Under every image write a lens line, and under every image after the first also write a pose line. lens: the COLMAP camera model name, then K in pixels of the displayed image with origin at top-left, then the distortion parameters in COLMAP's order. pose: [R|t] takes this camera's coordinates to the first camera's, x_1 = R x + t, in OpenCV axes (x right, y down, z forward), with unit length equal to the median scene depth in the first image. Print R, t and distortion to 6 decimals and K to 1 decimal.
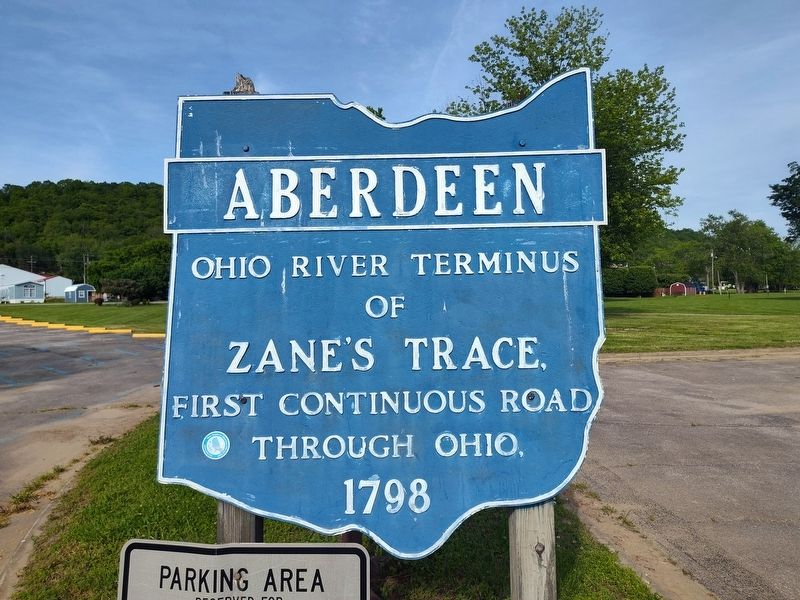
lens RADIAL K [[550.6, 0, 402.5], [0, 550.6, 294.6], [0, 0, 1]] dist [0.064055, -0.084994]
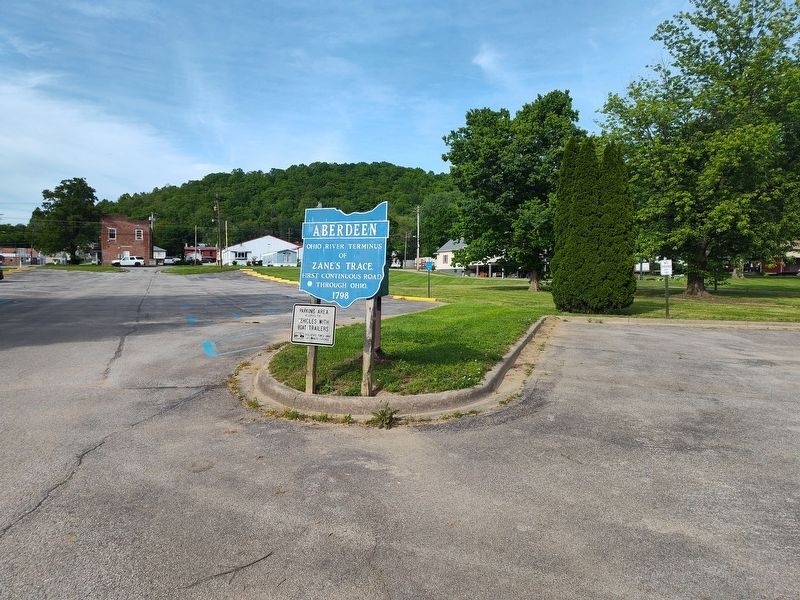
lens RADIAL K [[550.6, 0, 402.5], [0, 550.6, 294.6], [0, 0, 1]] dist [0.064055, -0.084994]
pose [[0.926231, 0.045874, -0.374155, 2.114594], [-0.027075, 0.998100, 0.055348, 0.076963], [0.375983, -0.041135, 0.925713, -3.004553]]
